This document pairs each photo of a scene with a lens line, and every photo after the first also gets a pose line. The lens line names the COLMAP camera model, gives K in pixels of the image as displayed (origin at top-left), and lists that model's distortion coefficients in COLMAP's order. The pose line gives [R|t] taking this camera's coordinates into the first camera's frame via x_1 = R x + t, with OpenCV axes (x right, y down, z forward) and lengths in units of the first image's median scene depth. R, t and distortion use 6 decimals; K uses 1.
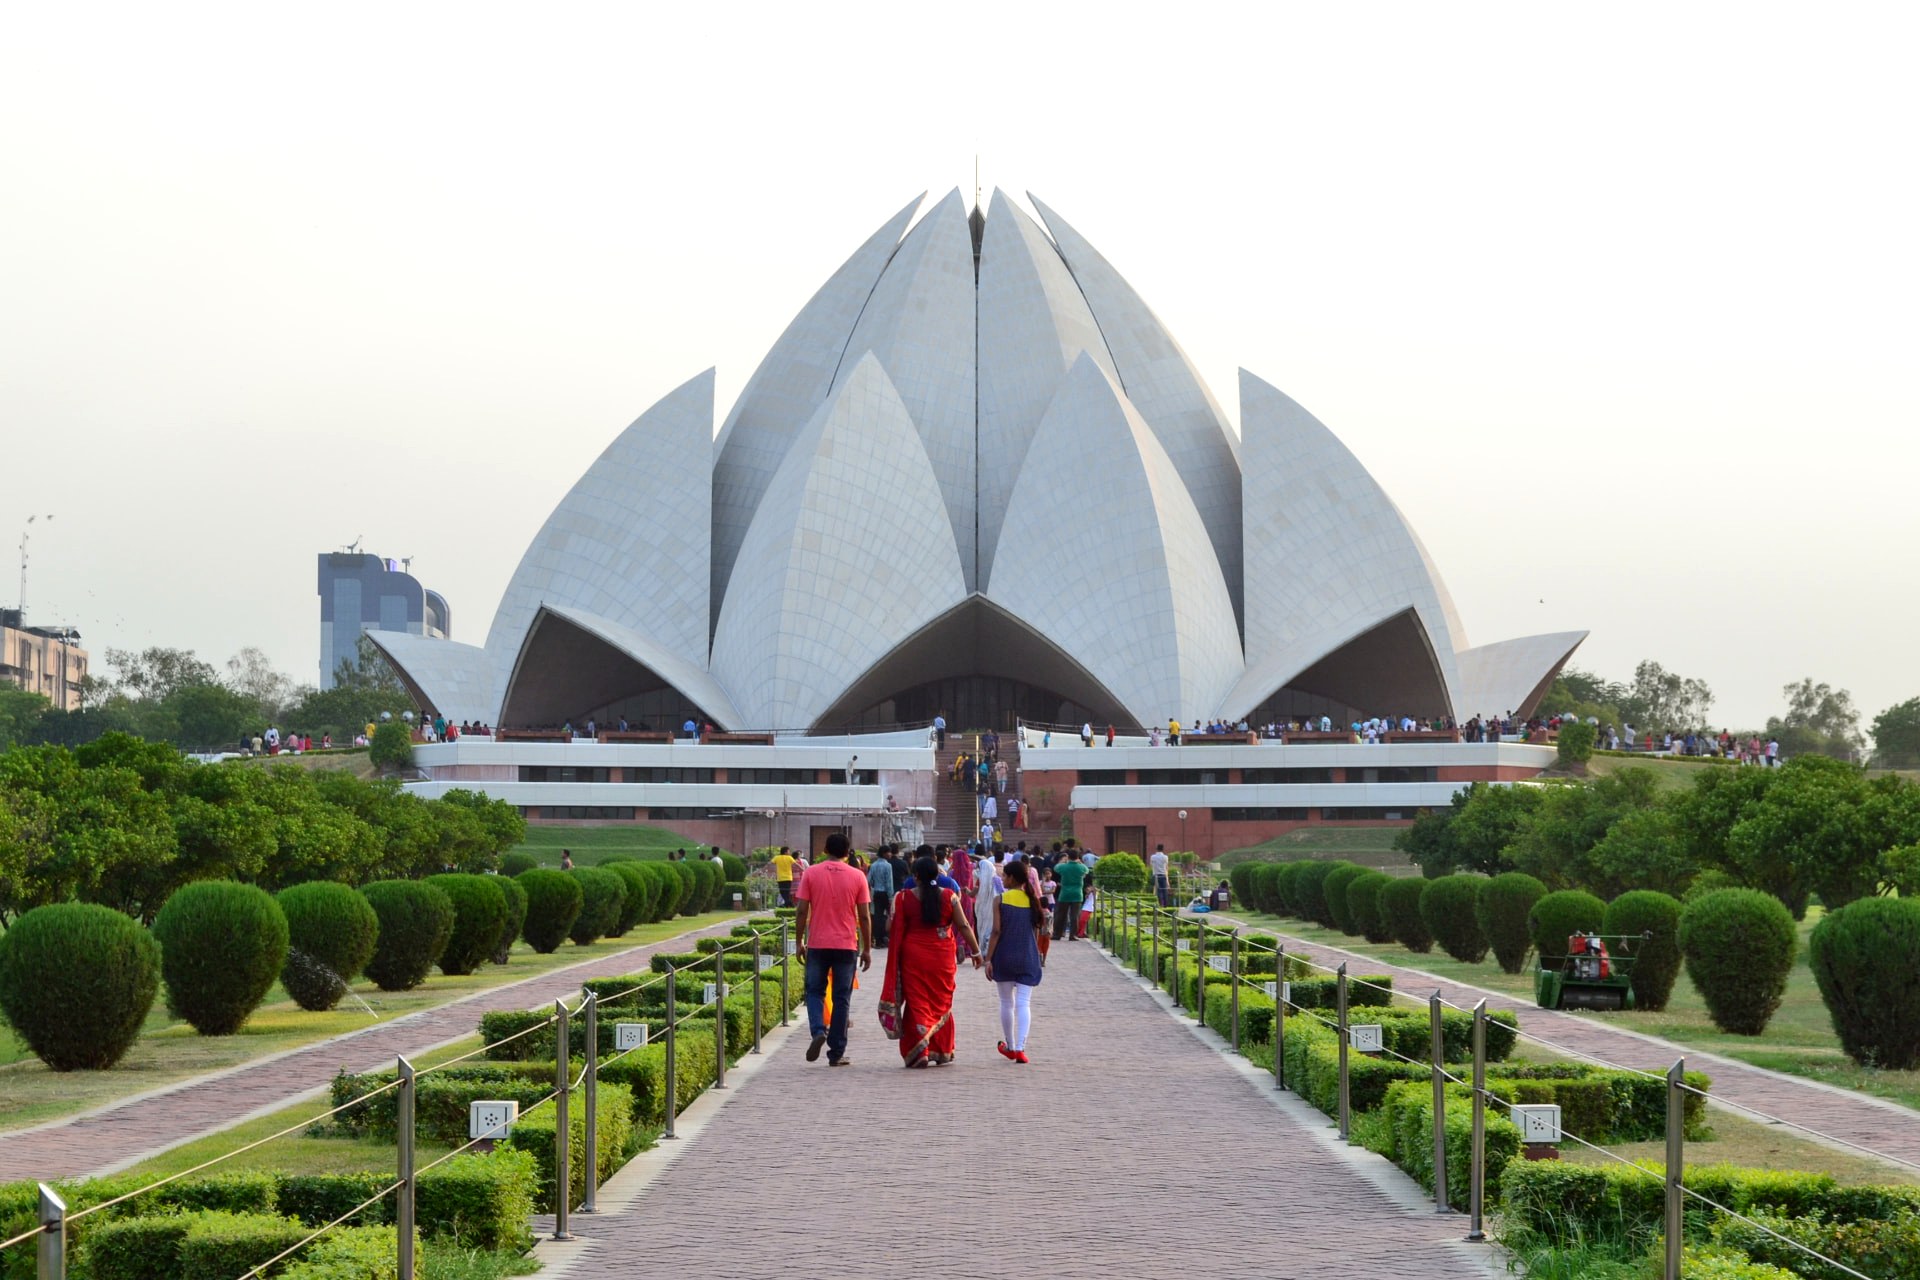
lens RADIAL K [[2075.4, 0, 960.0], [0, 2075.4, 640.0], [0, 0, 1]] dist [-0.017501, -0.006086]
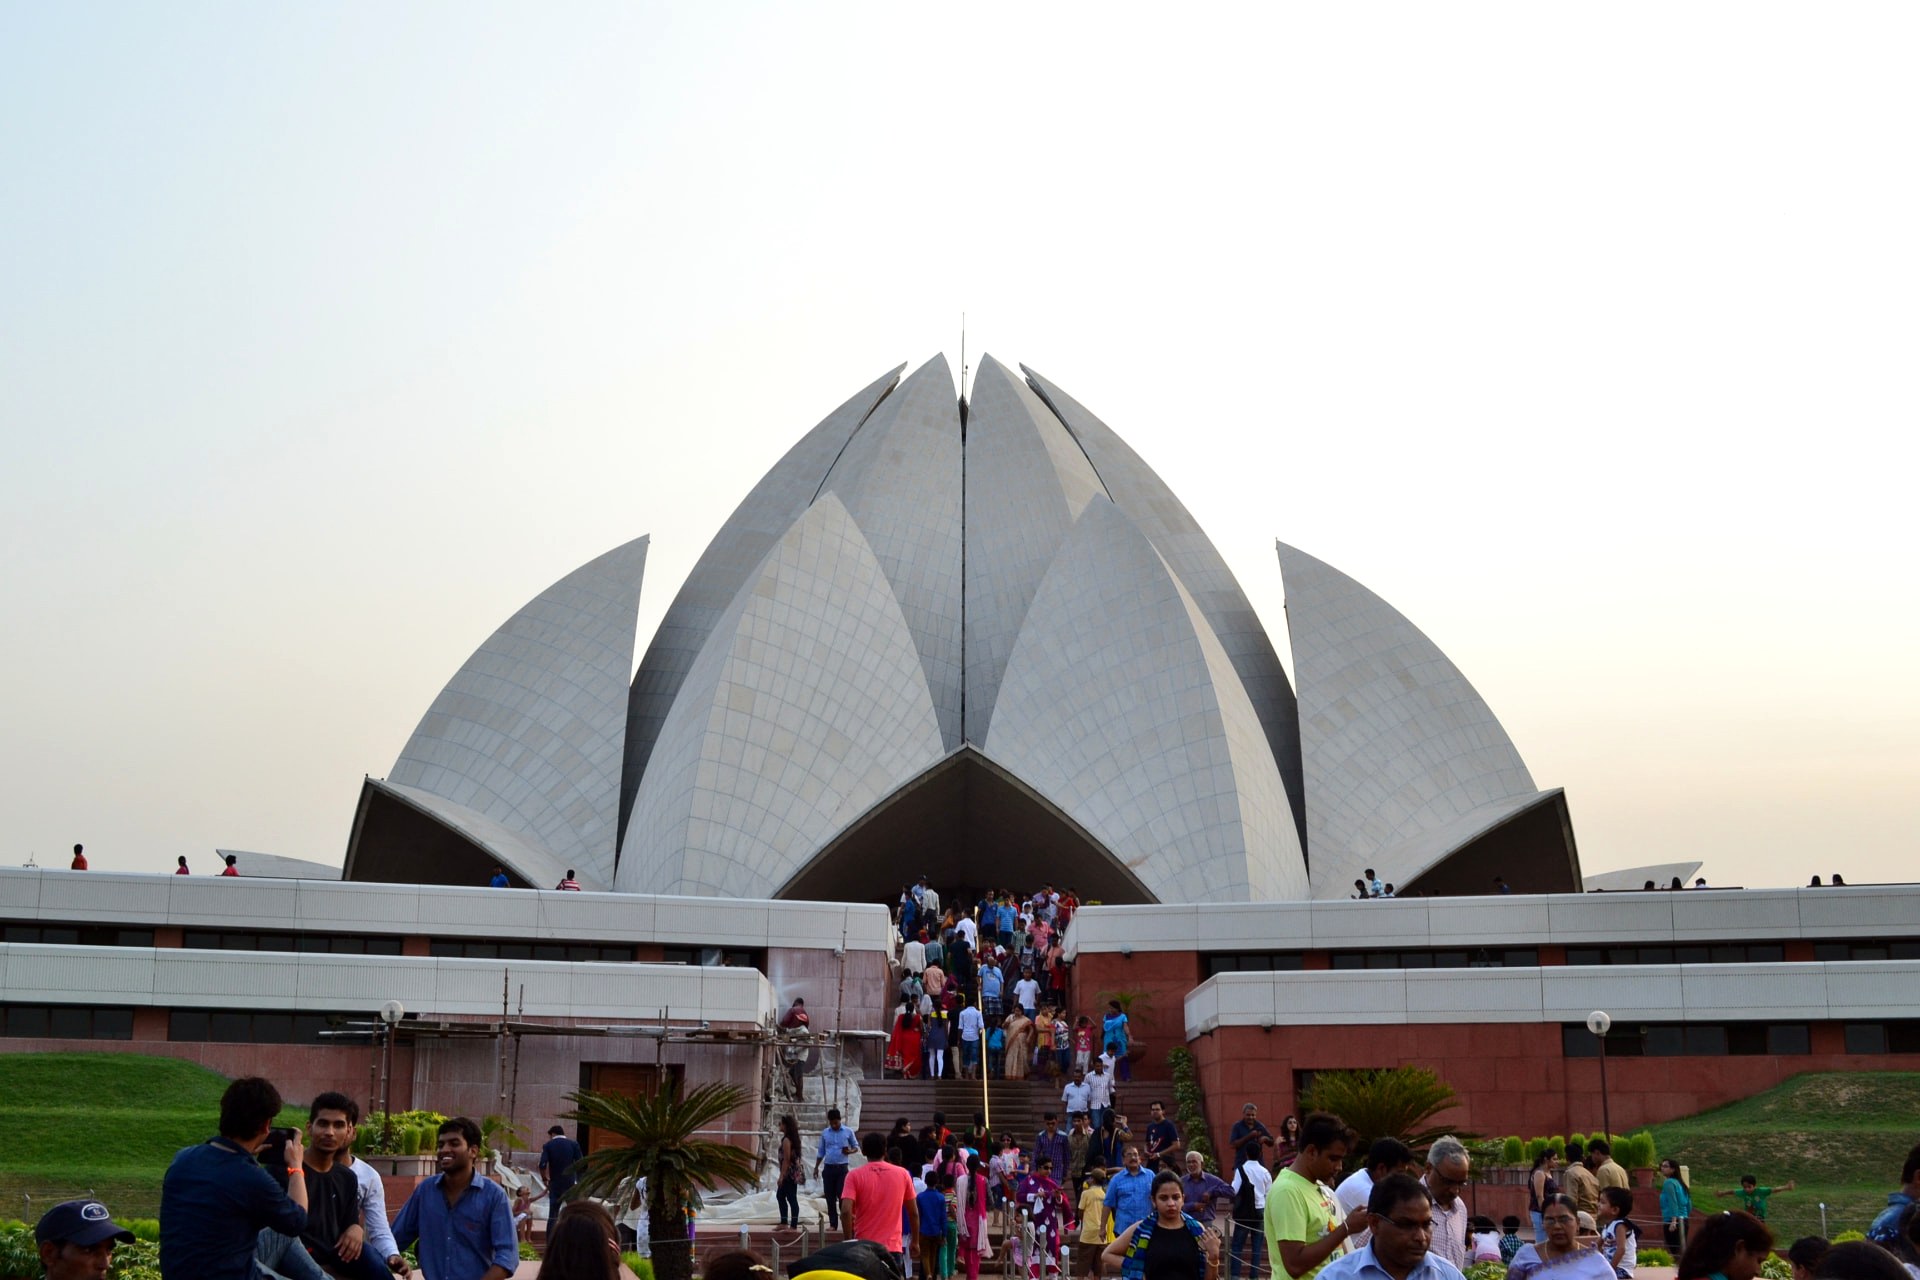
lens RADIAL K [[2075.4, 0, 960.0], [0, 2075.4, 640.0], [0, 0, 1]] dist [-0.017501, -0.006086]
pose [[0.999908, 0.009898, 0.009322, -0.000749], [-0.008596, 0.991398, -0.130602, 0.024599], [-0.010535, 0.130510, 0.991391, 0.239720]]
